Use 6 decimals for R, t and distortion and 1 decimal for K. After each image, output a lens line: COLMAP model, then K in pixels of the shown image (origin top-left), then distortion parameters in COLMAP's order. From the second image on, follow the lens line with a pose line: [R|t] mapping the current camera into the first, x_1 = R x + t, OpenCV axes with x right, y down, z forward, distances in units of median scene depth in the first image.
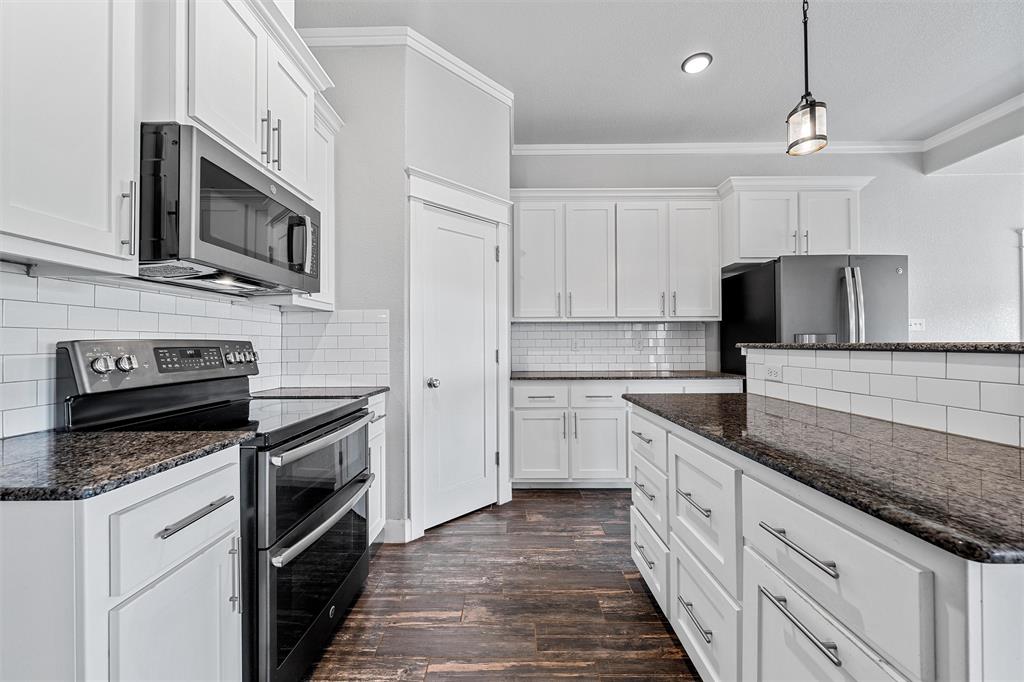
lens RADIAL K [[381.2, 0, 510.6], [0, 381.2, 338.5], [0, 0, 1]] dist [-0.007150, -0.000070]
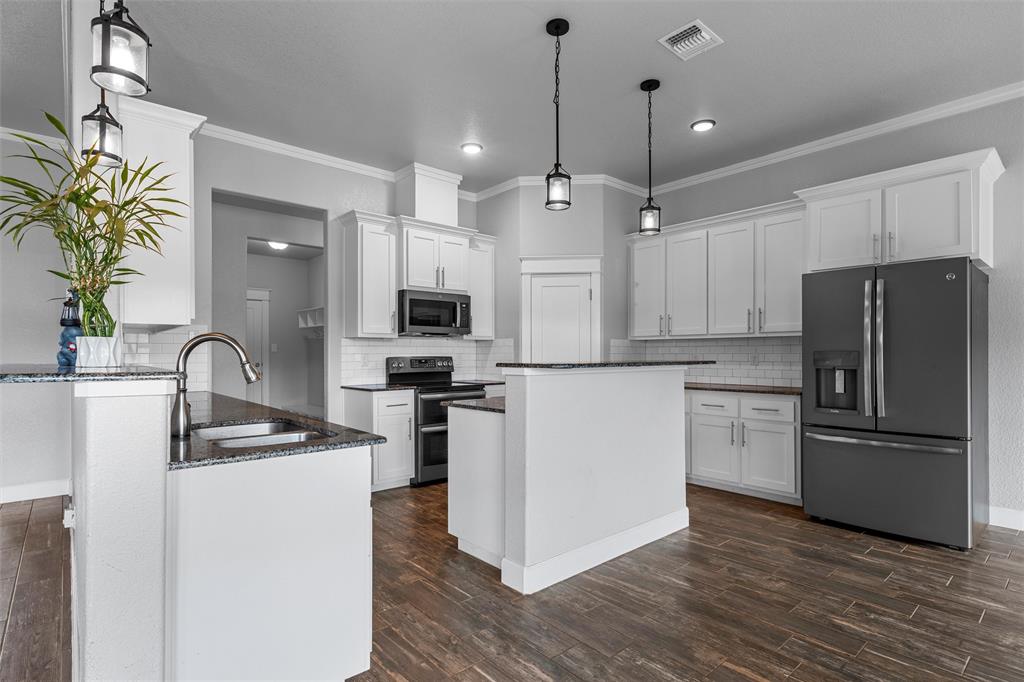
lens RADIAL K [[505.0, 0, 512.2], [0, 505.0, 342.1], [0, 0, 1]] dist [0.000837, -0.000223]
pose [[0.673206, -0.014982, -0.739303, 1.176144], [0.010317, 0.999888, -0.010869, -0.028475], [0.739383, -0.000310, 0.673285, -0.490335]]
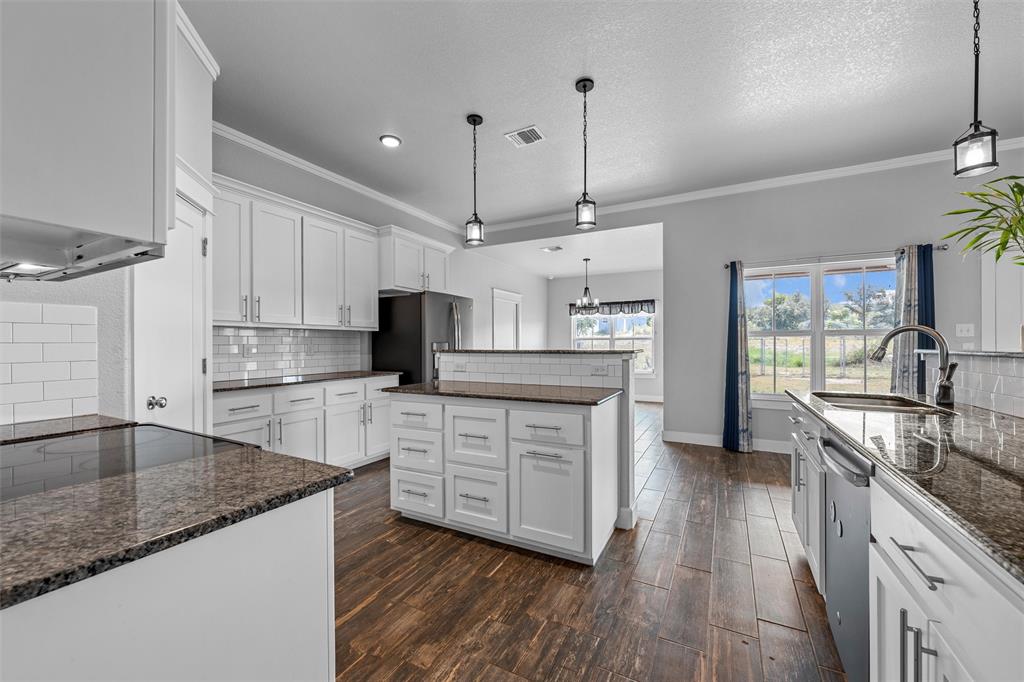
lens RADIAL K [[397.8, 0, 512.0], [0, 397.8, 341.0], [0, 0, 1]] dist [0.000464, 0.000028]
pose [[0.462078, 0.010850, 0.886773, -0.519602], [-0.011686, 0.999913, -0.006145, -0.012661], [-0.886762, -0.007524, 0.462165, -0.031832]]
